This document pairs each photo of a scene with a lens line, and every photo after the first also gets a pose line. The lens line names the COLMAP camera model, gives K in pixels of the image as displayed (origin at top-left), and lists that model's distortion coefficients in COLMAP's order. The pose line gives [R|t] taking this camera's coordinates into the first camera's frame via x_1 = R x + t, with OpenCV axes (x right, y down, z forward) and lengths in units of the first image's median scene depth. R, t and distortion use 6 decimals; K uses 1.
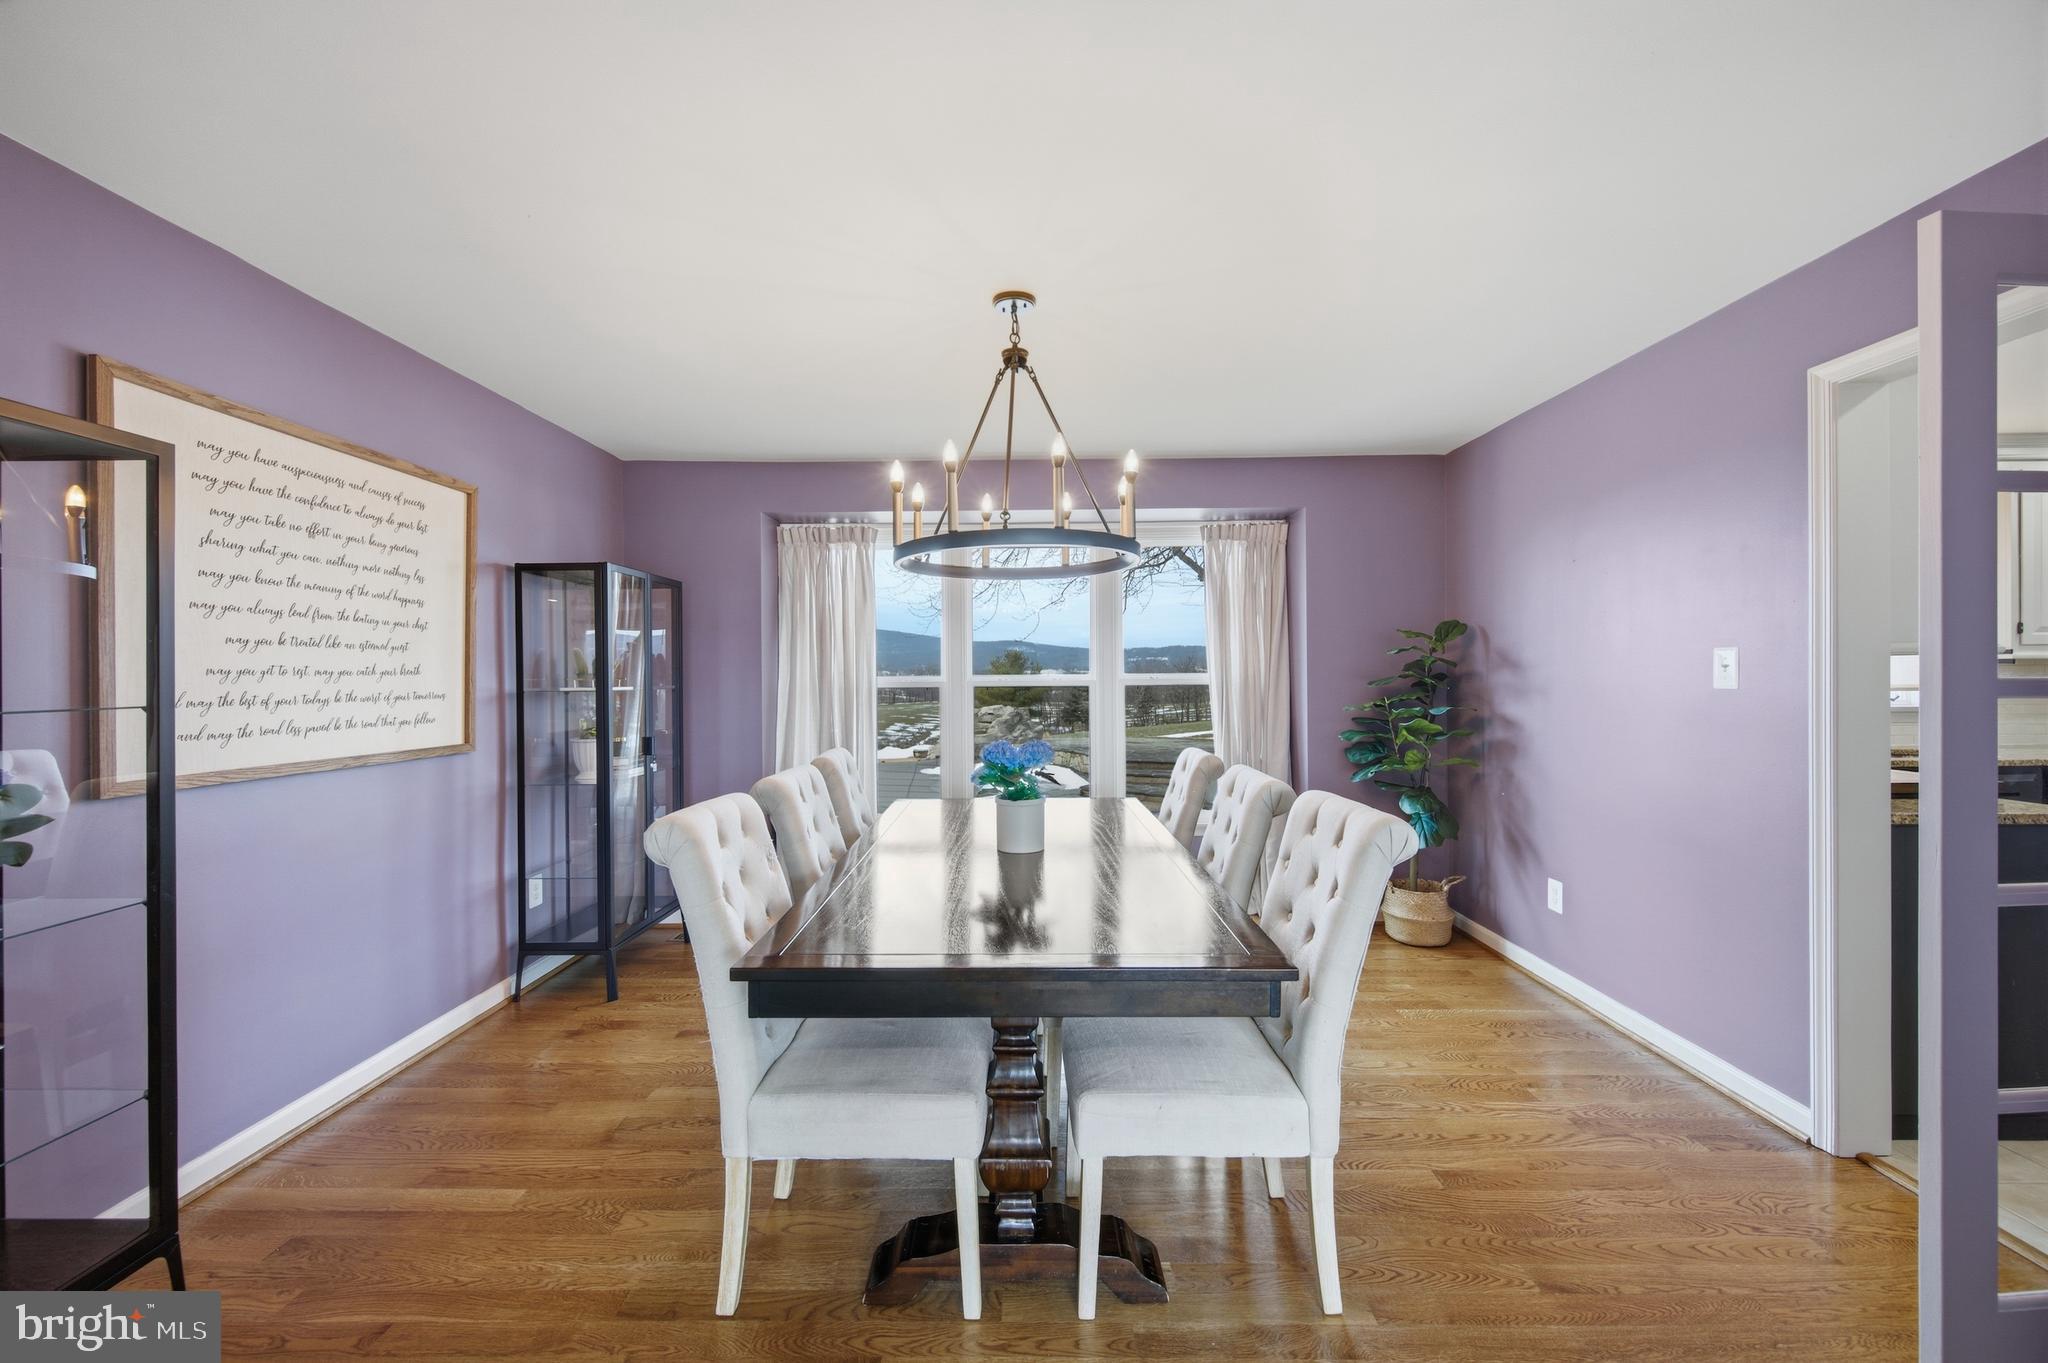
lens RADIAL K [[797.9, 0, 1027.4], [0, 797.9, 676.7], [0, 0, 1]] dist [-0.003051, -0.000777]
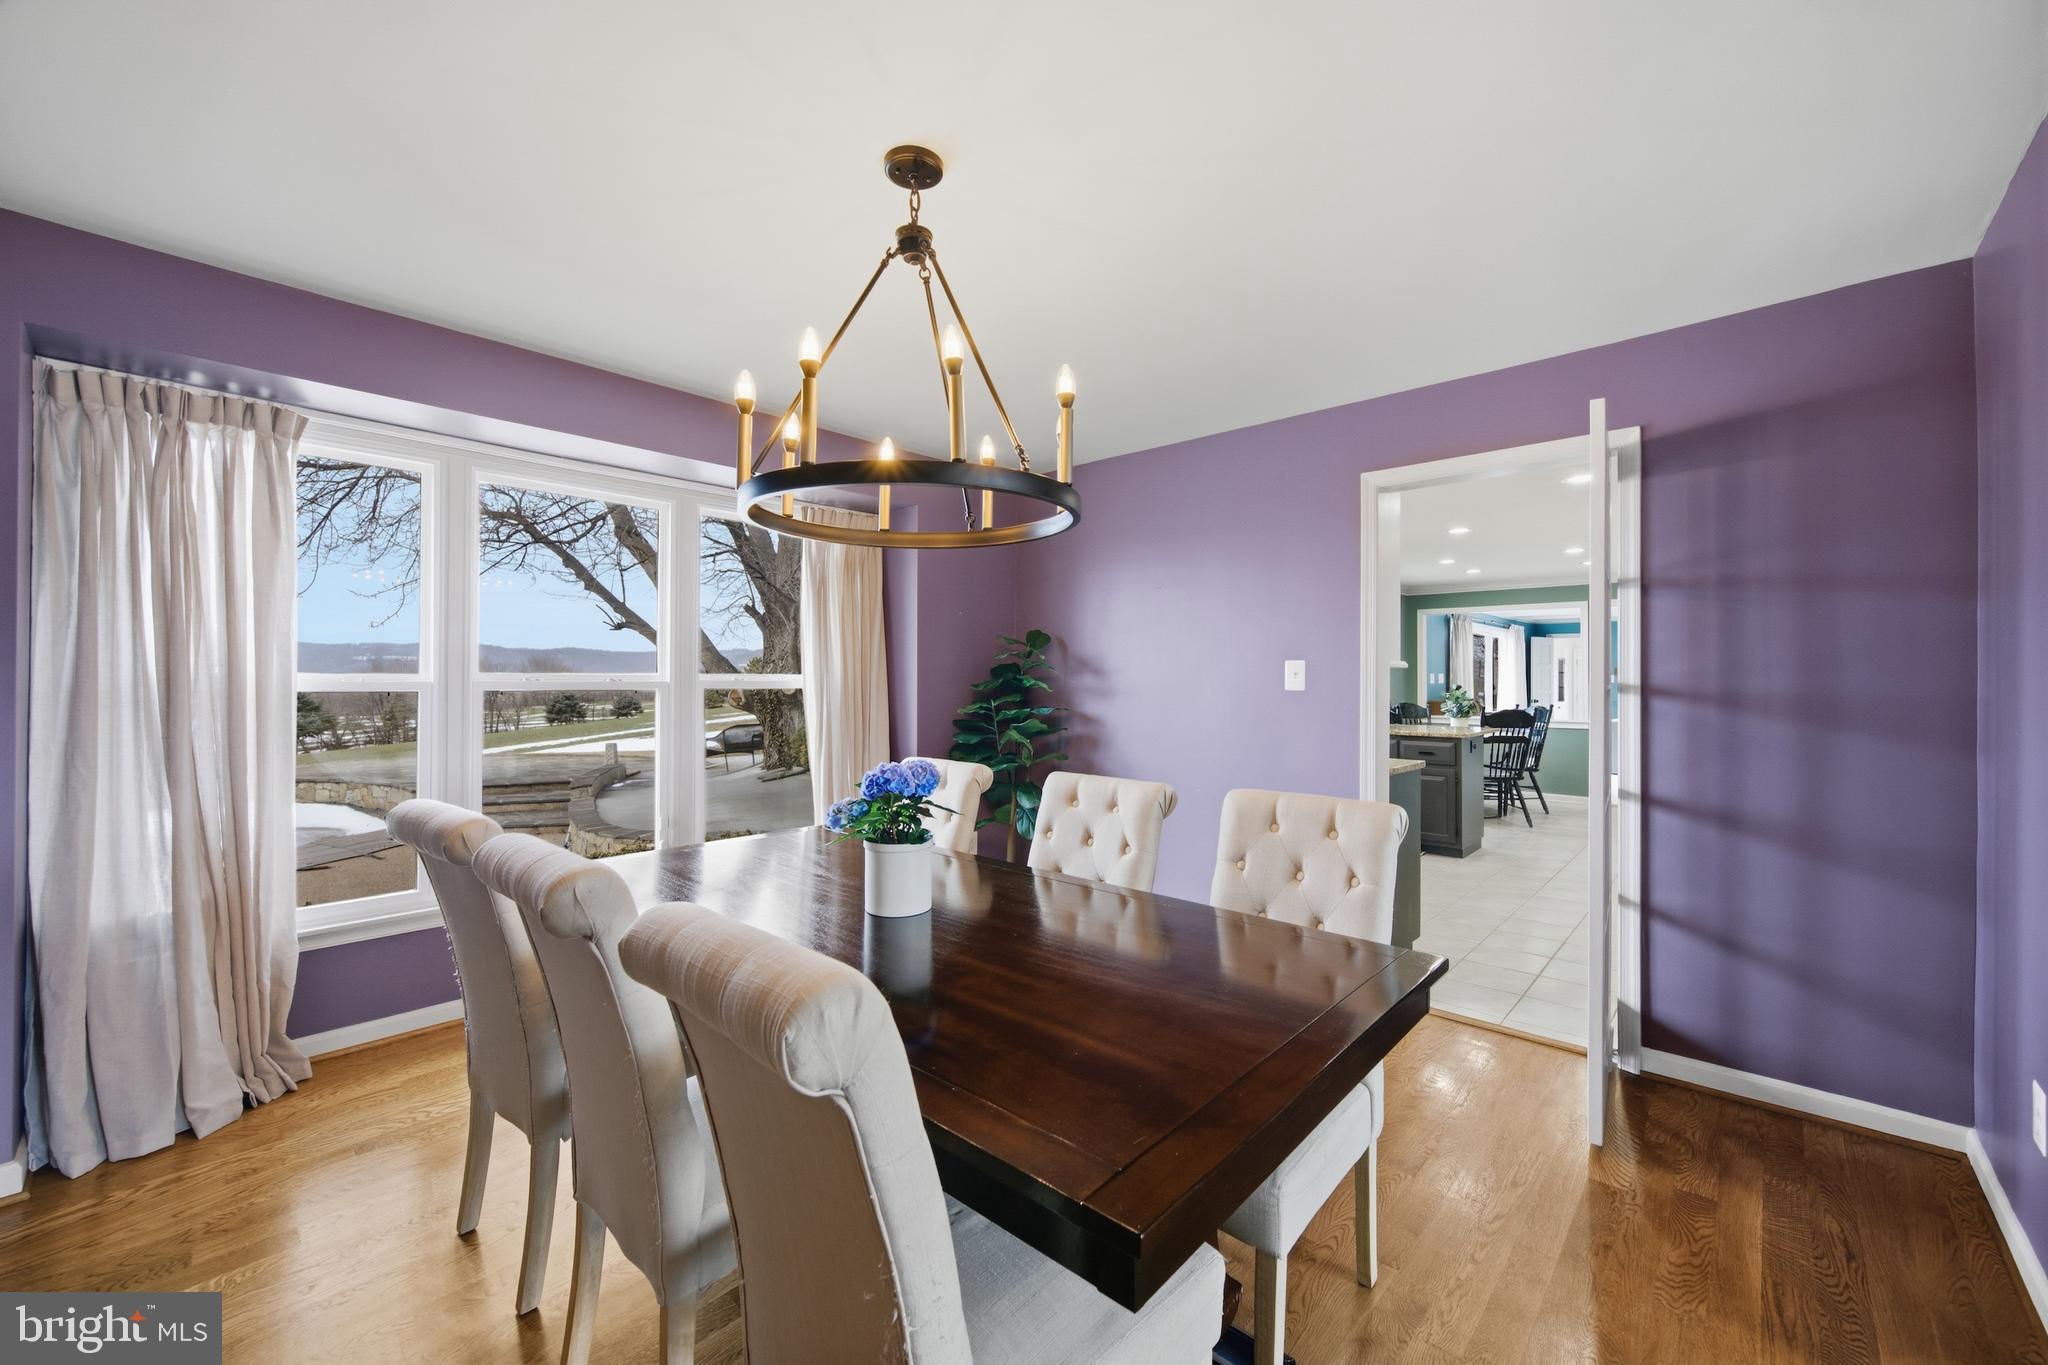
lens RADIAL K [[797.9, 0, 1026.4], [0, 797.9, 686.5], [0, 0, 1]] dist [-0.003051, -0.000777]
pose [[0.671584, 0.003157, 0.740922, -0.275007], [-0.006937, 0.999974, 0.002028, 0.005367], [-0.740896, -0.006502, 0.671588, 0.237271]]
